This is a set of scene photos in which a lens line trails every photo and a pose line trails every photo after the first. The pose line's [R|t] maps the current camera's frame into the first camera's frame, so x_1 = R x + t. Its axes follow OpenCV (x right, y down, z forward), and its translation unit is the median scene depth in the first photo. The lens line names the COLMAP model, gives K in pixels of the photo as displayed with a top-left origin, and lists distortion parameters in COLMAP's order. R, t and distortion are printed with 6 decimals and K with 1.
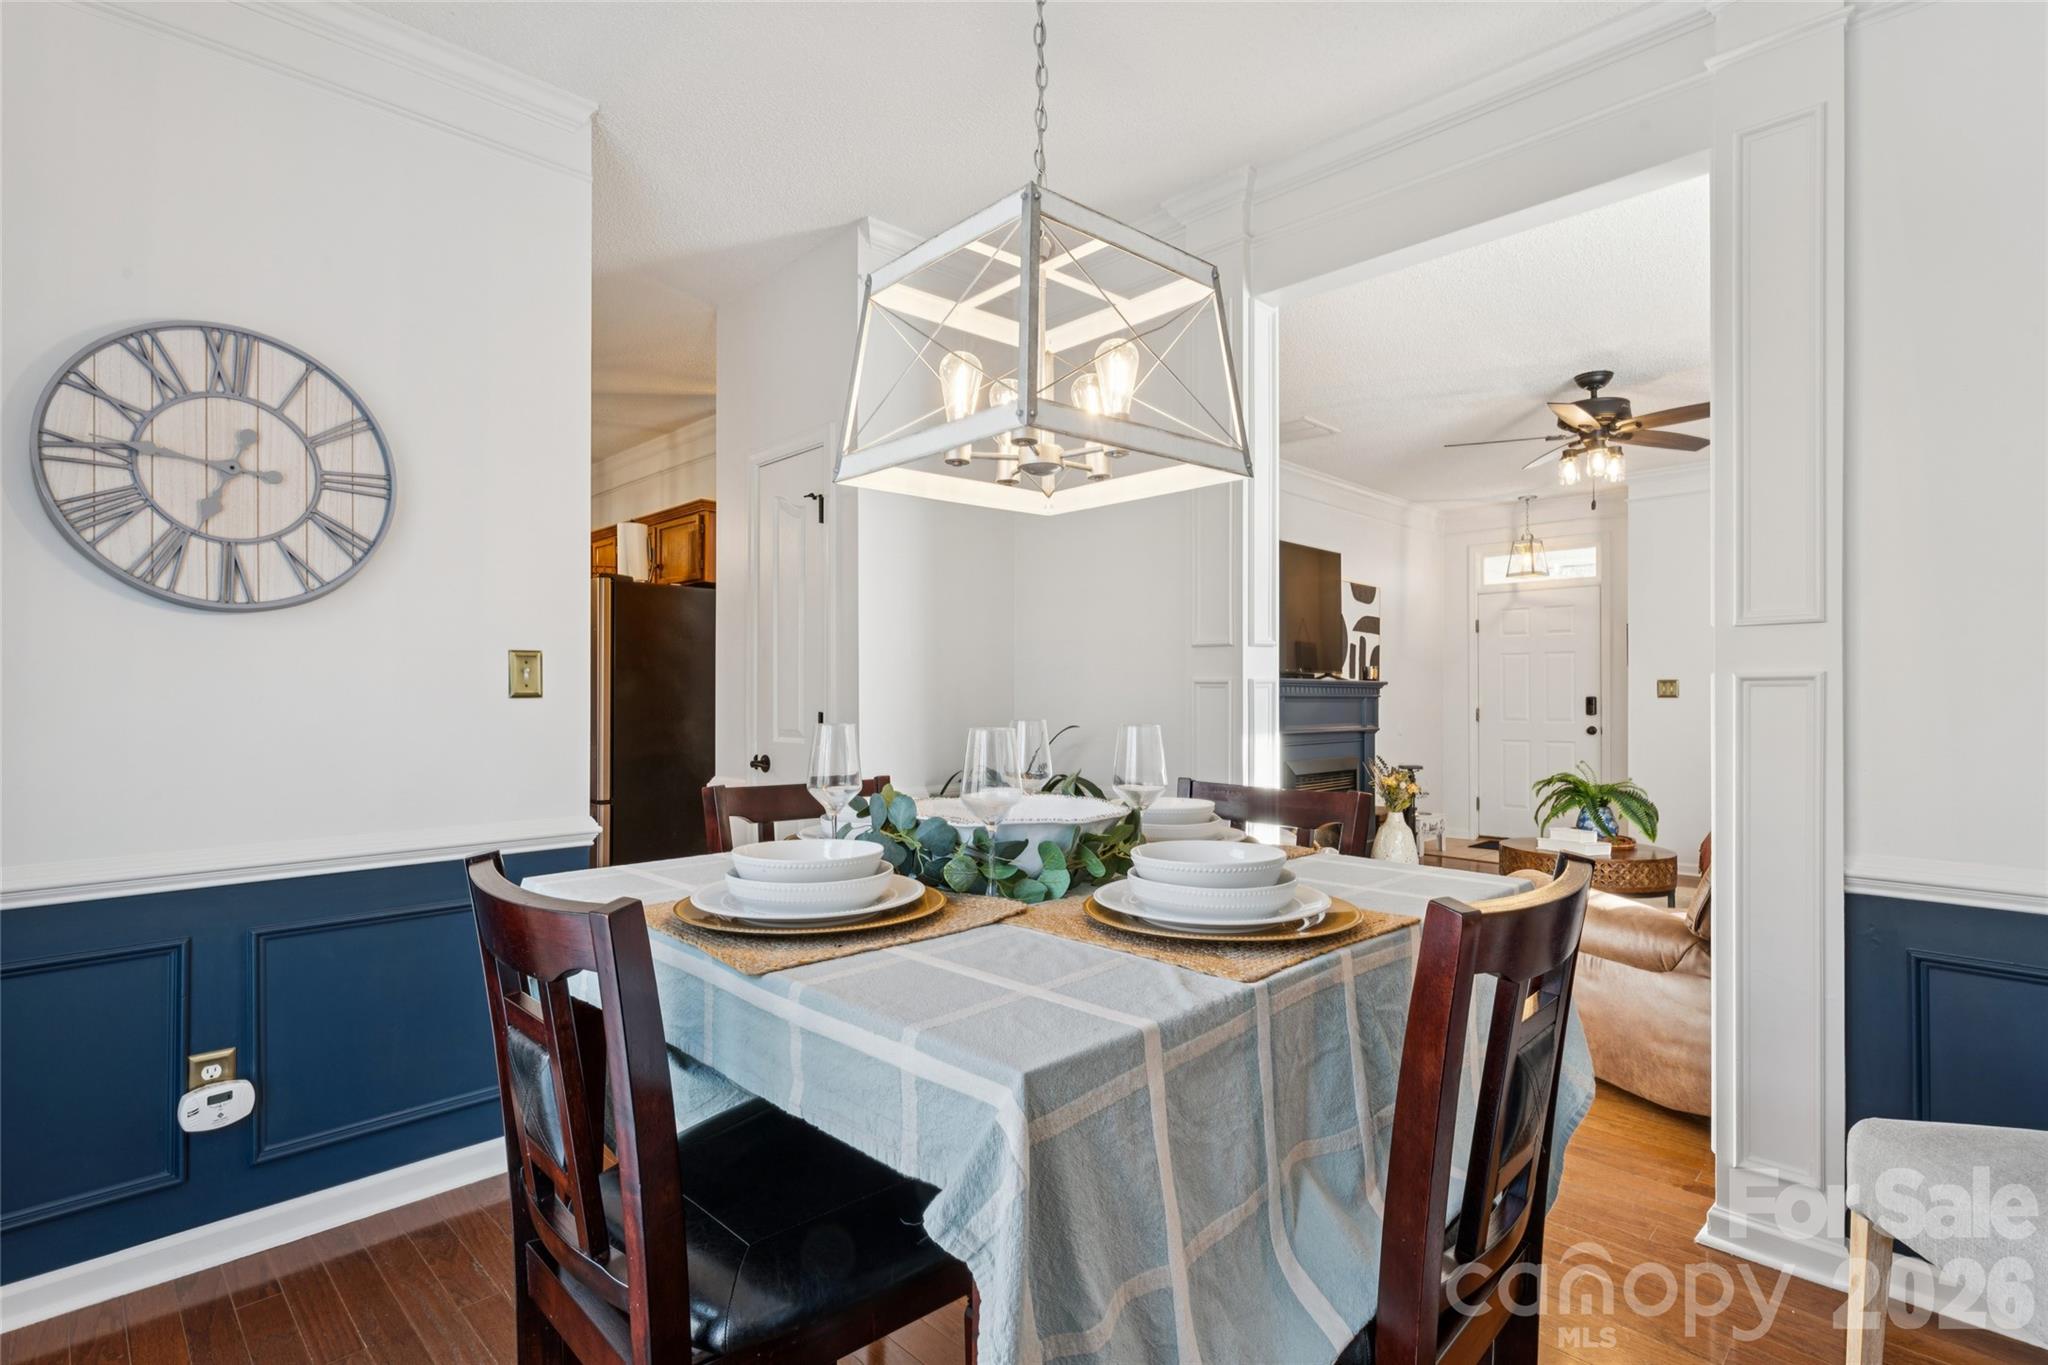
lens RADIAL K [[986.2, 0, 1022.9], [0, 986.2, 685.5], [0, 0, 1]] dist [0.005970, 0.000558]
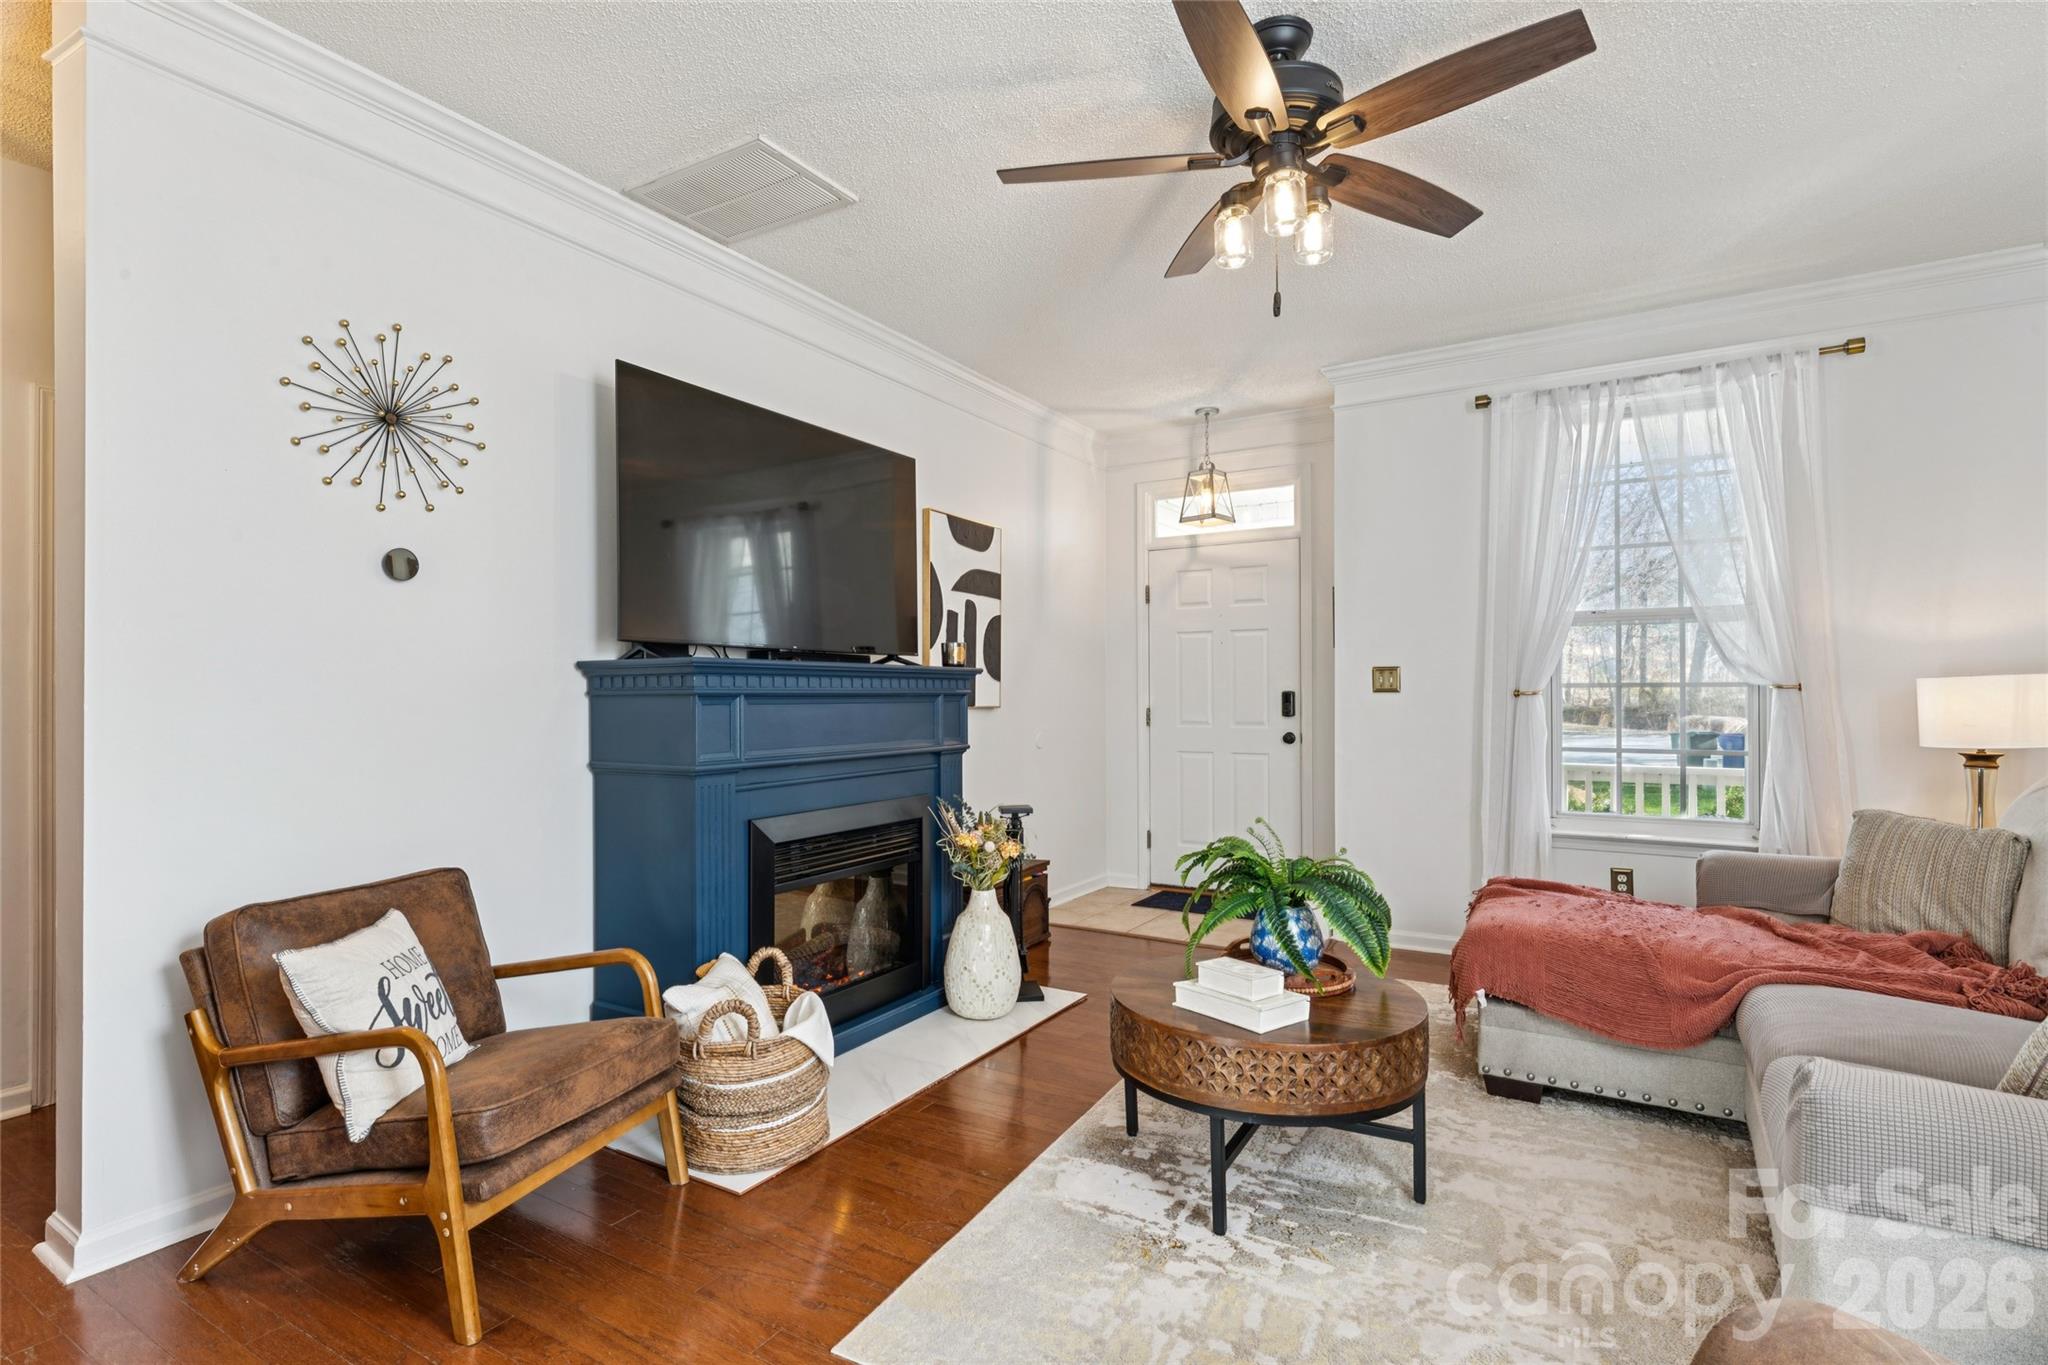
lens RADIAL K [[986.2, 0, 1018.9], [0, 986.2, 687.6], [0, 0, 1]] dist [0.005970, 0.000558]
pose [[0.970203, -0.004215, 0.242258, 0.224579], [0.002774, 0.999976, 0.006290, 0.003730], [-0.242279, -0.005431, 0.970191, 0.373397]]
